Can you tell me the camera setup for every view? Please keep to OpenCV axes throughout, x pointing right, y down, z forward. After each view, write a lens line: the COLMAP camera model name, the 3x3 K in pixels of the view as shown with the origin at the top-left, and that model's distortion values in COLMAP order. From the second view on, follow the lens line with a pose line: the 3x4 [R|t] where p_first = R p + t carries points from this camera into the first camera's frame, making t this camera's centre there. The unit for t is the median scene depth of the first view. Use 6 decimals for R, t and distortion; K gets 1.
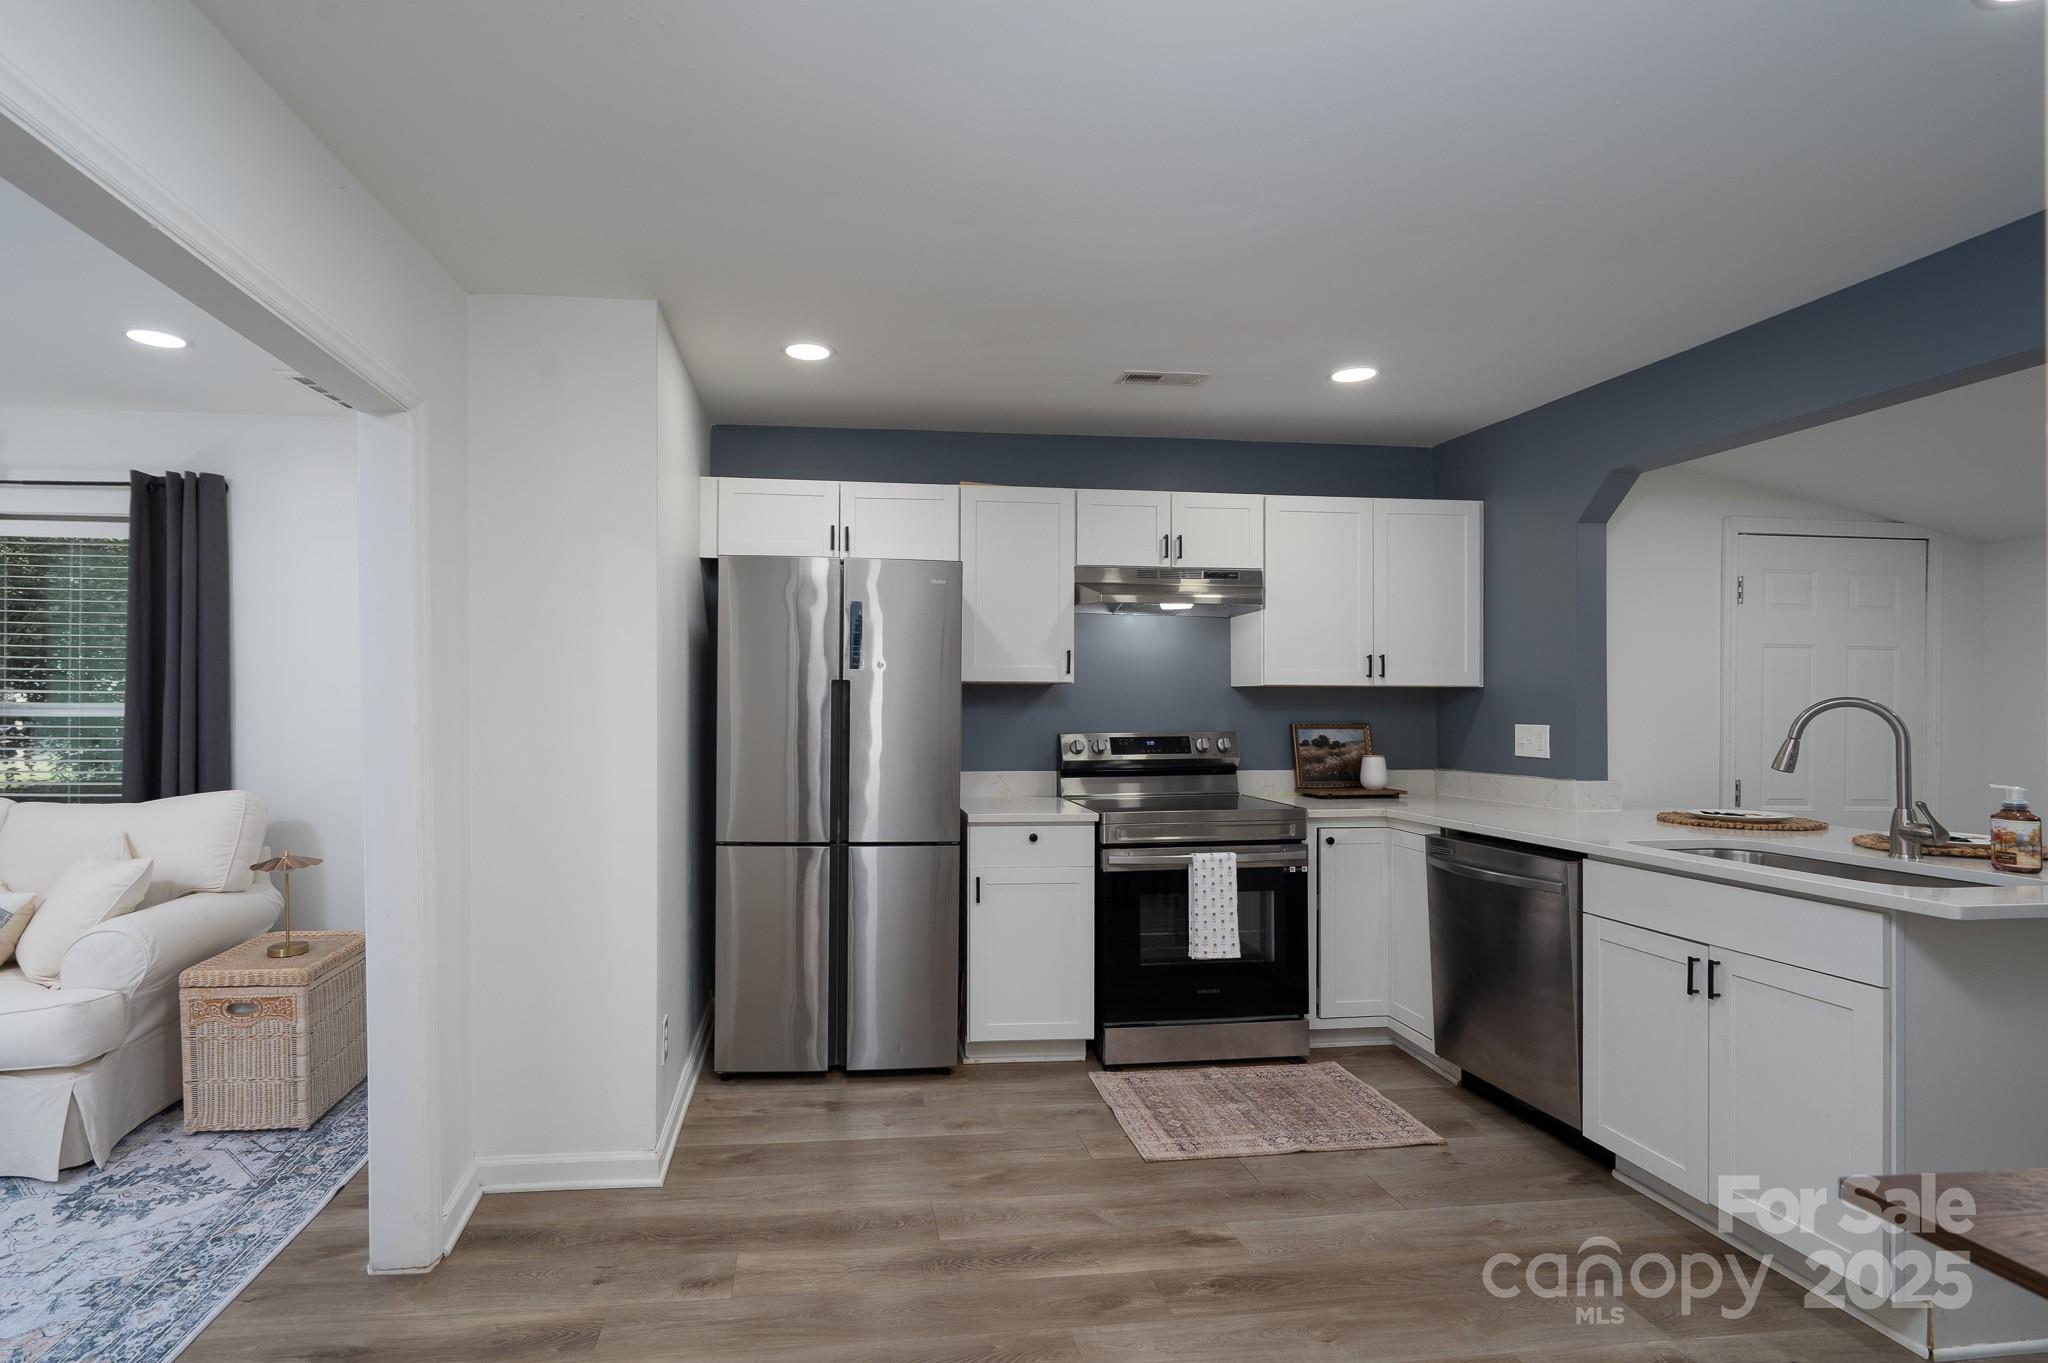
lens RADIAL K [[978.4, 0, 933.3], [0, 978.4, 690.7], [0, 0, 1]] dist [-0.027842, 0.012654]
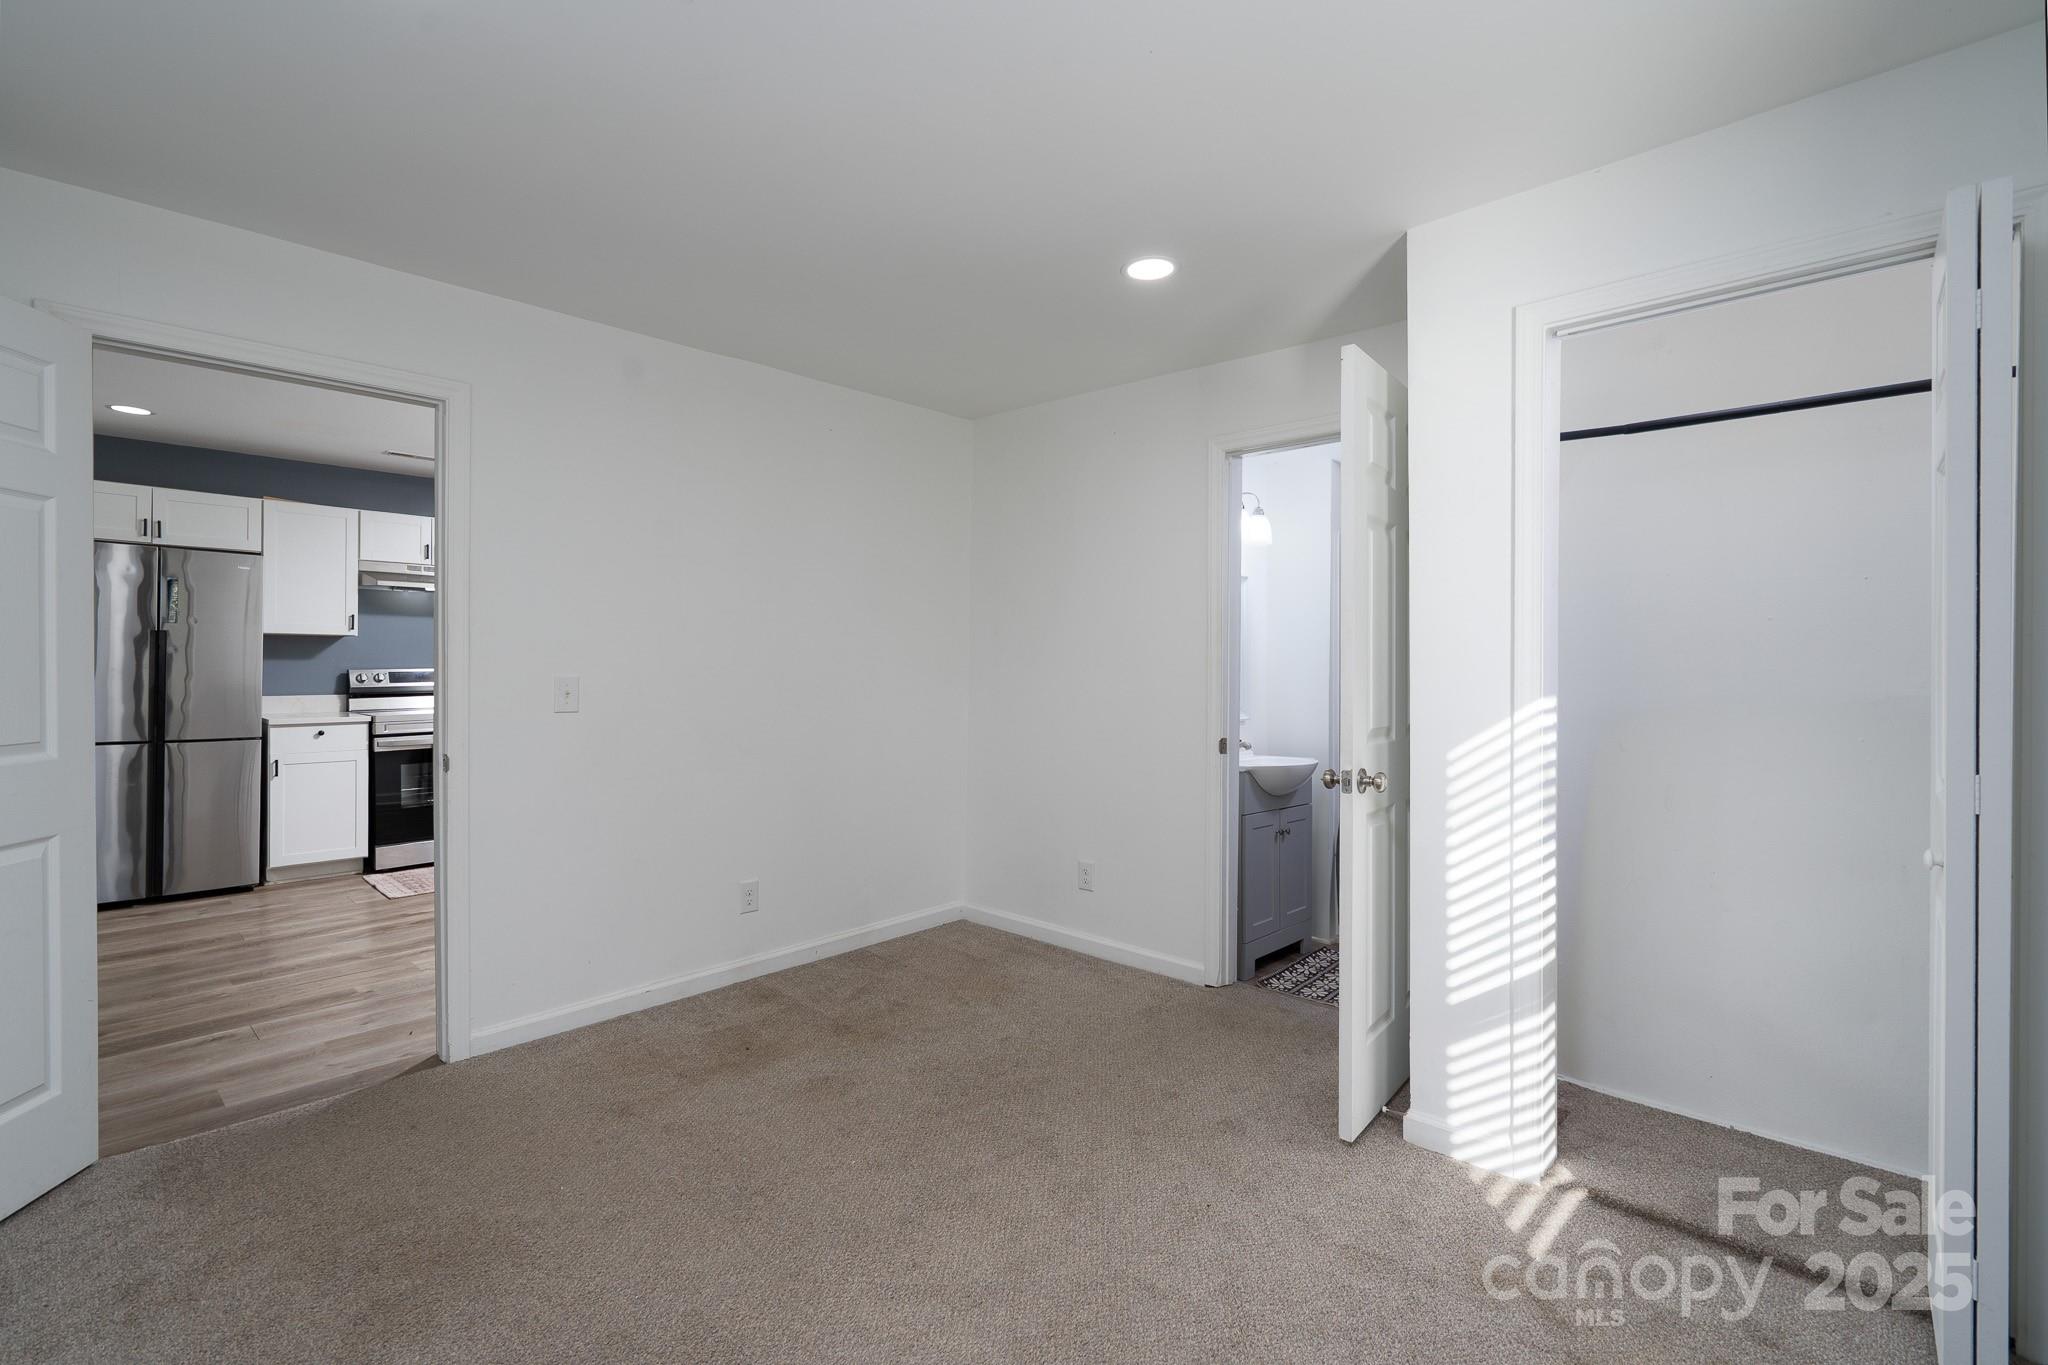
lens RADIAL K [[931.5, 0, 1022.2], [0, 931.5, 658.1], [0, 0, 1]] dist [-0.001411, -0.000249]
pose [[0.756561, 0.000073, 0.653924, -0.024337], [-0.006385, 0.999953, 0.007275, 0.011274], [-0.653892, -0.009680, 0.756526, -0.873397]]
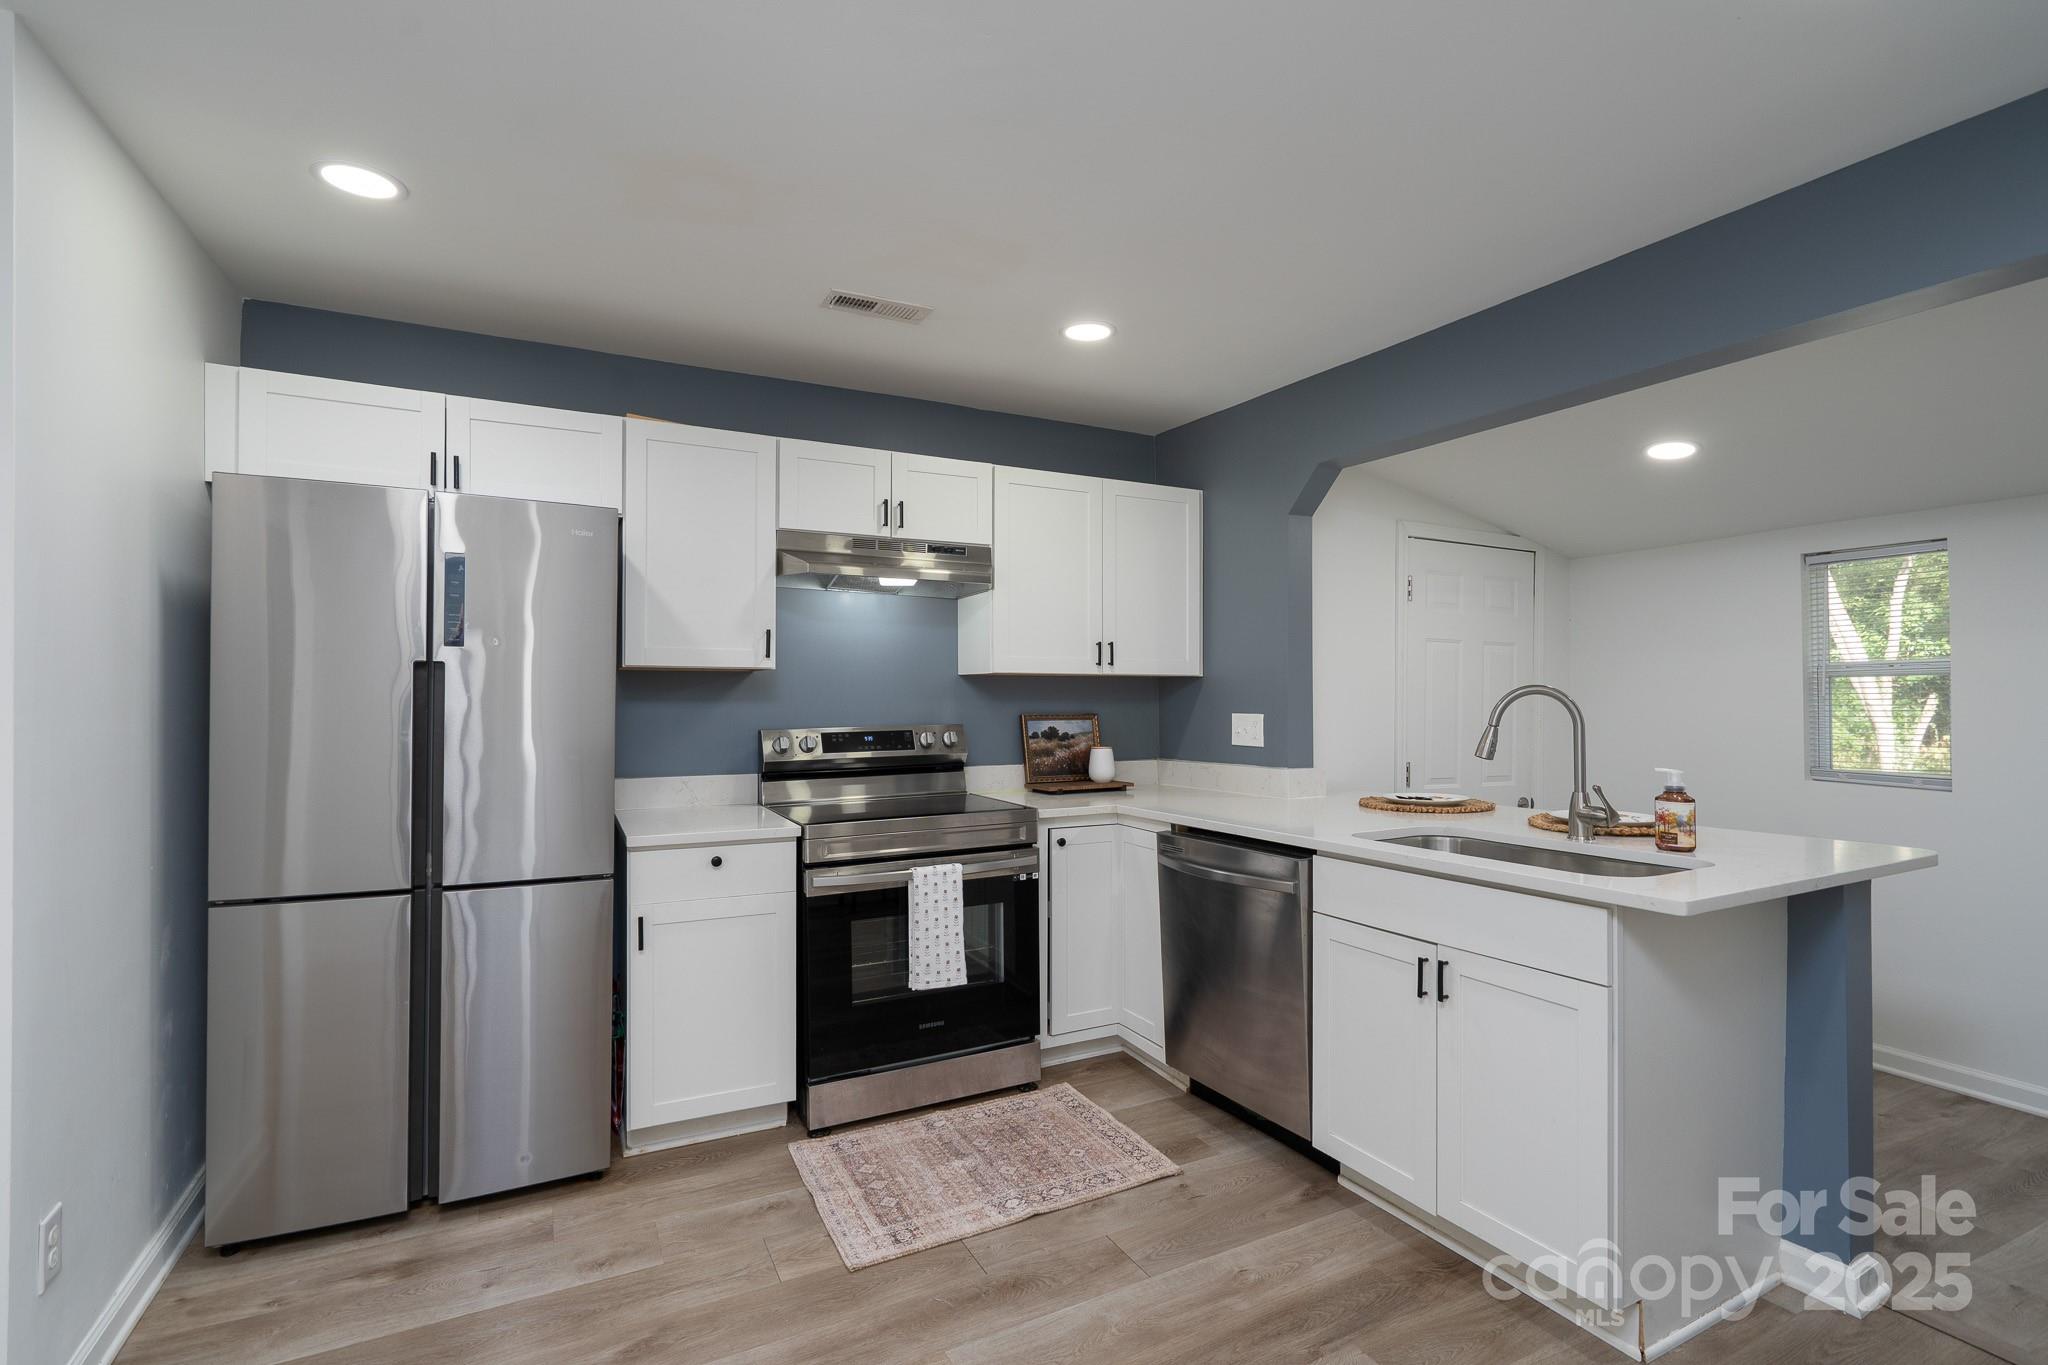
lens RADIAL K [[929.8, 0, 1029.4], [0, 929.8, 694.1], [0, 0, 1]] dist [-0.003782, 0.000183]
pose [[0.935098, -0.002621, 0.354378, 0.072229], [-0.001234, 0.999943, 0.010651, 0.005335], [-0.354386, -0.010397, 0.935041, 0.200776]]
